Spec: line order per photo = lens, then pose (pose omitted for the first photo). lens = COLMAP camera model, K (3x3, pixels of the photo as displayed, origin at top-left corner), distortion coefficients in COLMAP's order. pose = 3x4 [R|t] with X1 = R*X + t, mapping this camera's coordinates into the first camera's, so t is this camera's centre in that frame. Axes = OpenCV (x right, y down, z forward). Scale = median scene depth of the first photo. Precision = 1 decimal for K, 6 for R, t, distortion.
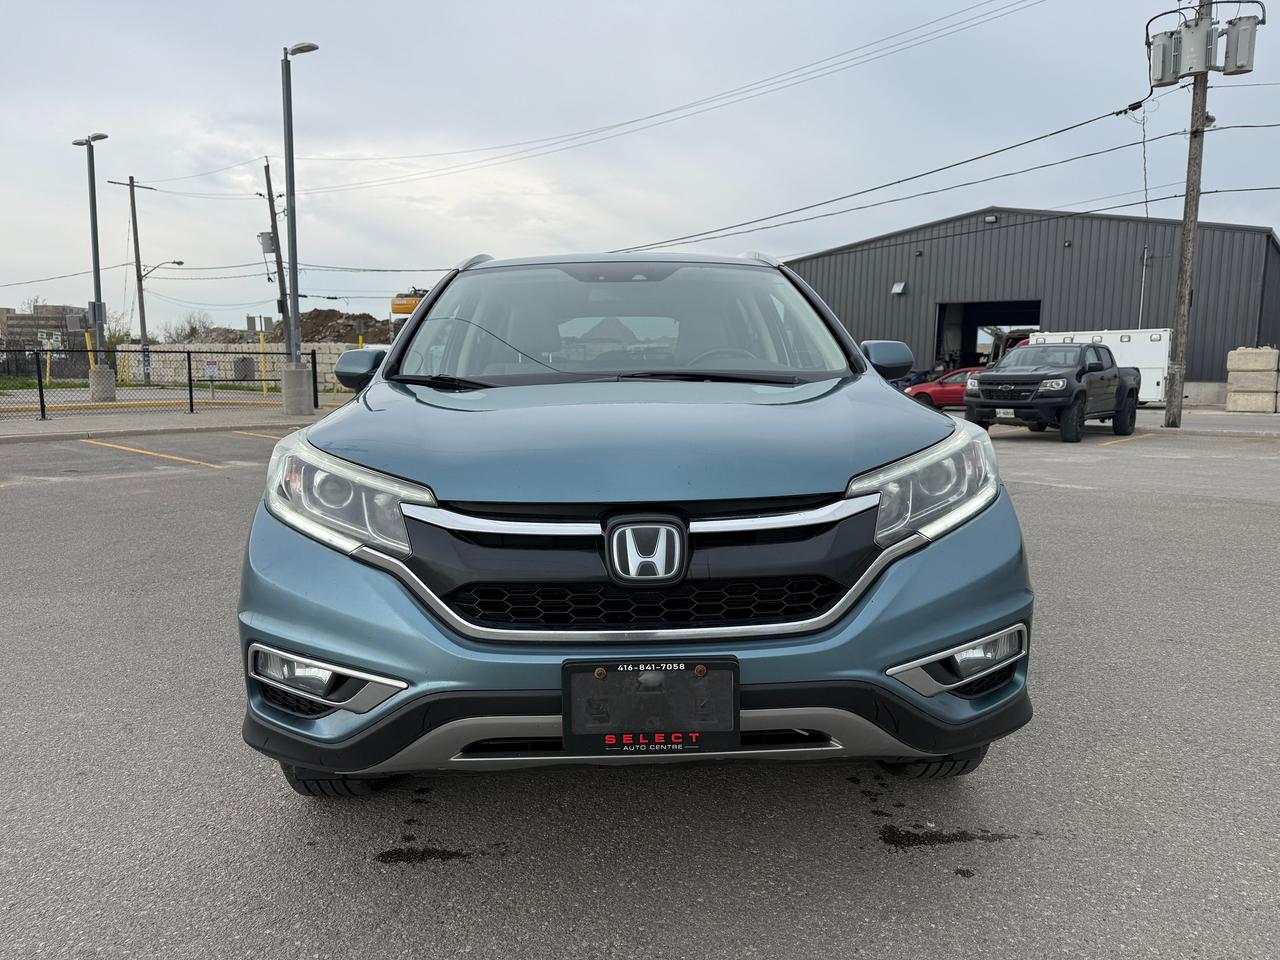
lens RADIAL K [[901.9, 0, 637.7], [0, 901.9, 477.8], [0, 0, 1]] dist [0.031777, -0.035990]
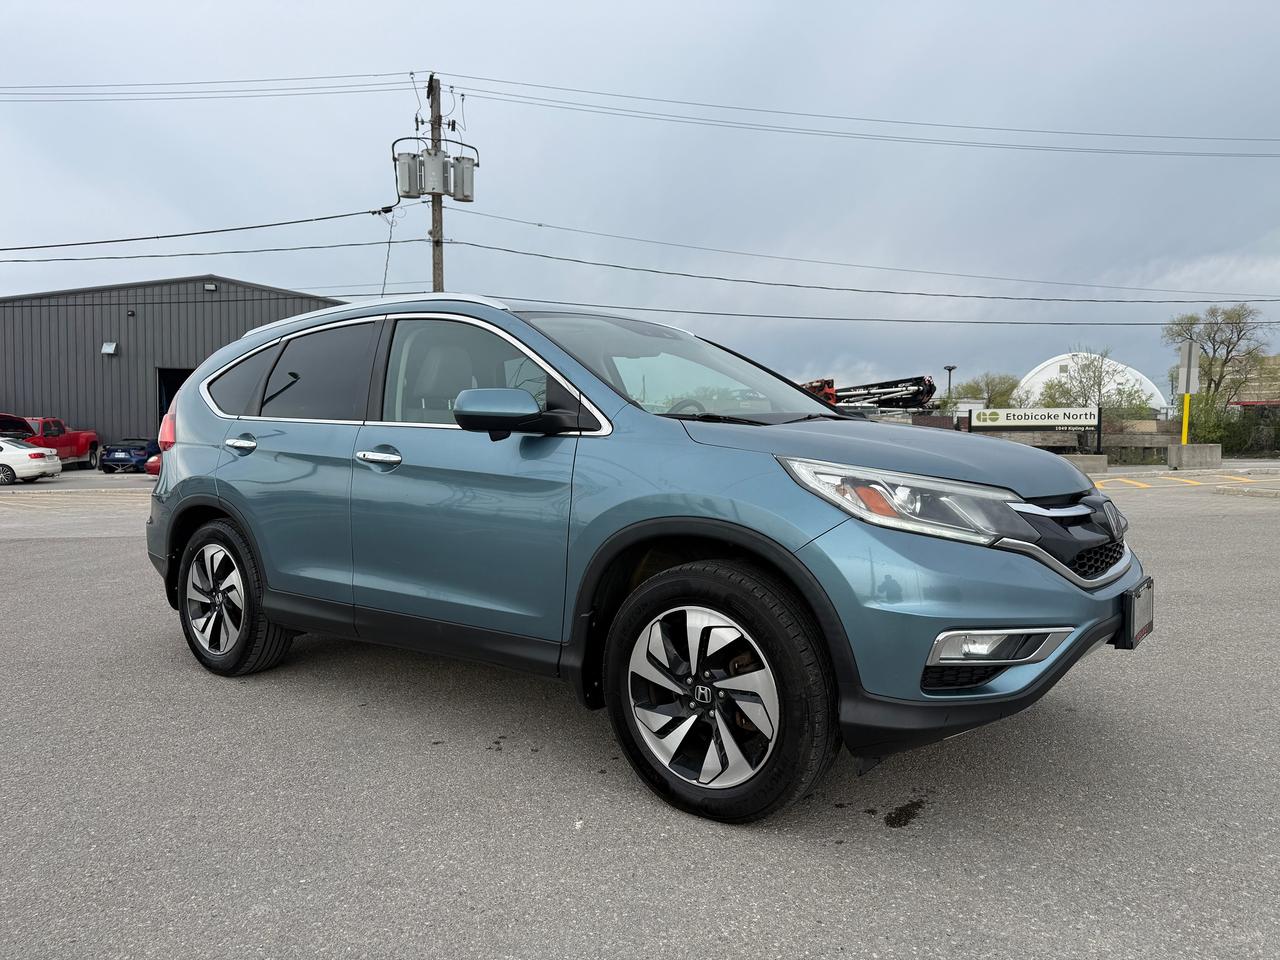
lens RADIAL K [[901.9, 0, 650.7], [0, 901.9, 474.9], [0, 0, 1]] dist [0.031777, -0.035990]
pose [[0.634189, -0.030533, 0.772575, -0.144001], [0.093232, 0.994949, -0.037211, -0.000934], [-0.767536, 0.095628, 0.633833, 0.049562]]
